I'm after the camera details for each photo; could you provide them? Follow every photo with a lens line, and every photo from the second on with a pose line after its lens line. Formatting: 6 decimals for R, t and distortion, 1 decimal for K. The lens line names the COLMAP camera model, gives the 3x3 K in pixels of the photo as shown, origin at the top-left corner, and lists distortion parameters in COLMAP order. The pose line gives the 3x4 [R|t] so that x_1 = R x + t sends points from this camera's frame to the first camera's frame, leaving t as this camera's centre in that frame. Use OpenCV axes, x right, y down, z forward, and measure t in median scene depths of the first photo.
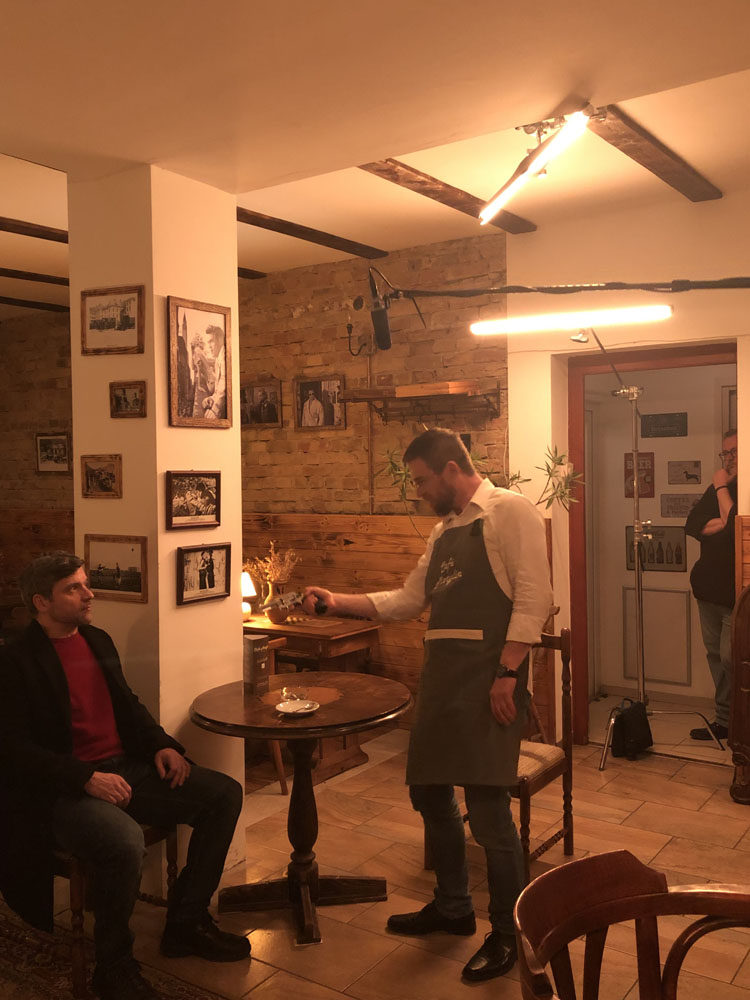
lens RADIAL K [[933.2, 0, 378.4], [0, 933.2, 505.9], [0, 0, 1]] dist [0.050577, 0.000000]
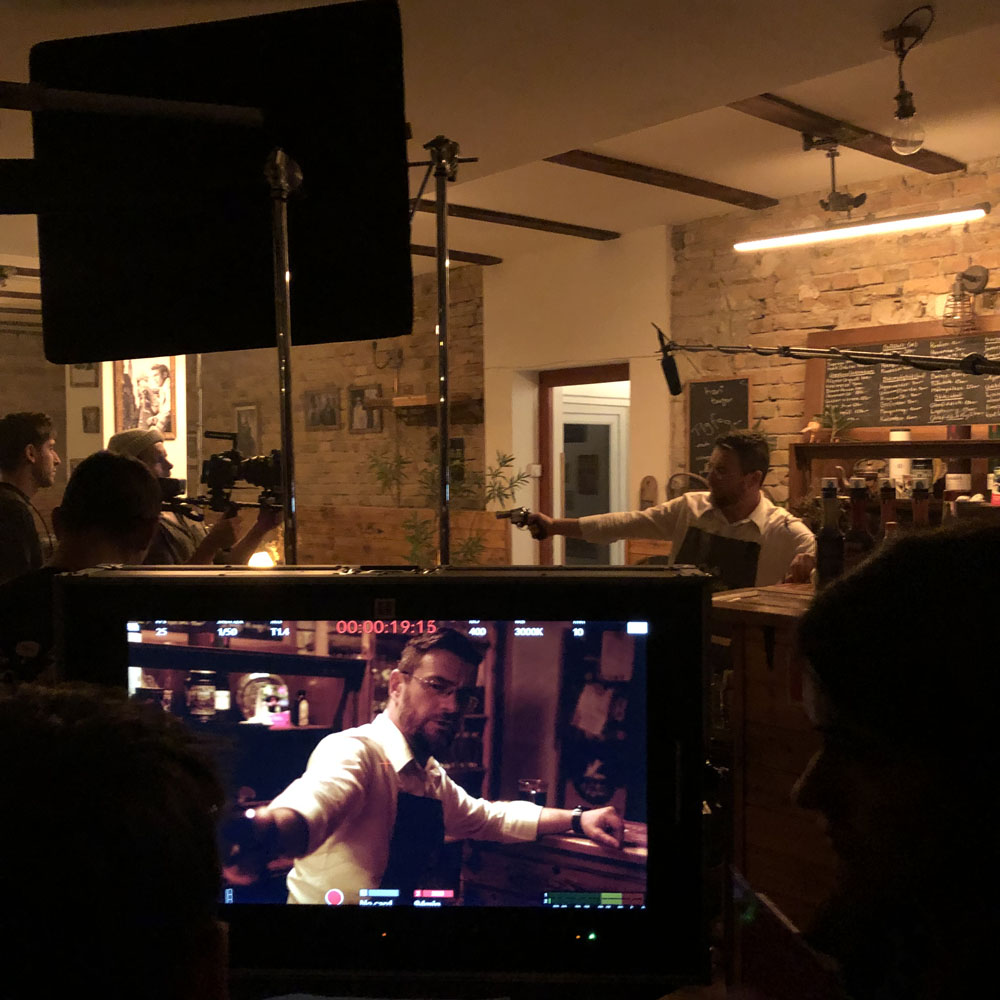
lens RADIAL K [[1084.4, 0, 505.5], [0, 1084.4, 504.6], [0, 0, 1]] dist [0.013676, 0.000000]
pose [[0.974428, 0.015622, -0.224155, 0.662948], [-0.014360, 0.999871, 0.007262, -0.008618], [0.224239, -0.003858, 0.974526, -0.408326]]
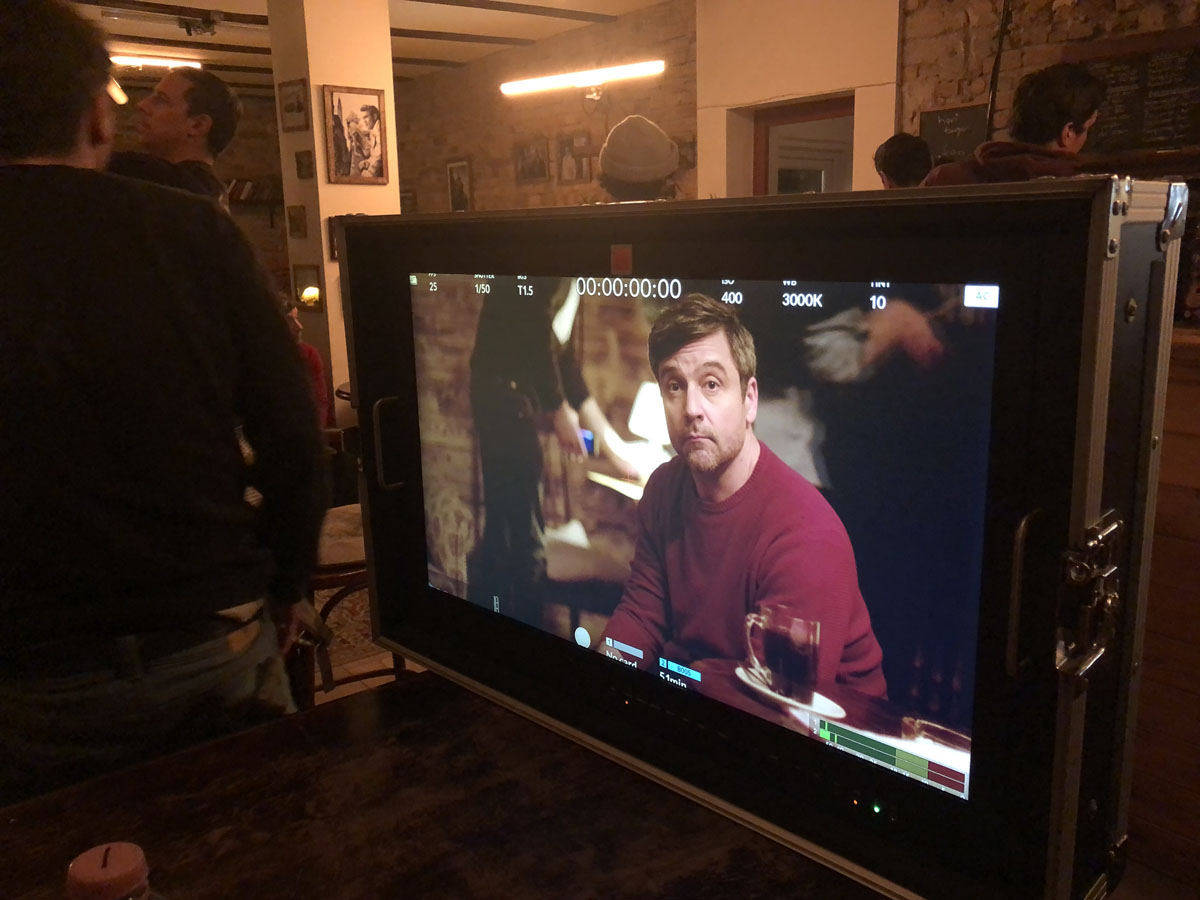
lens RADIAL K [[1012.6, 0, 597.2], [0, 1012.6, 450.0], [0, 0, 1]] dist [0.015976, -0.011905]
pose [[0.945561, 0.067048, -0.318464, 0.624837], [-0.009844, 0.983993, 0.177937, 0.030247], [0.325297, -0.165115, 0.931085, -0.315895]]
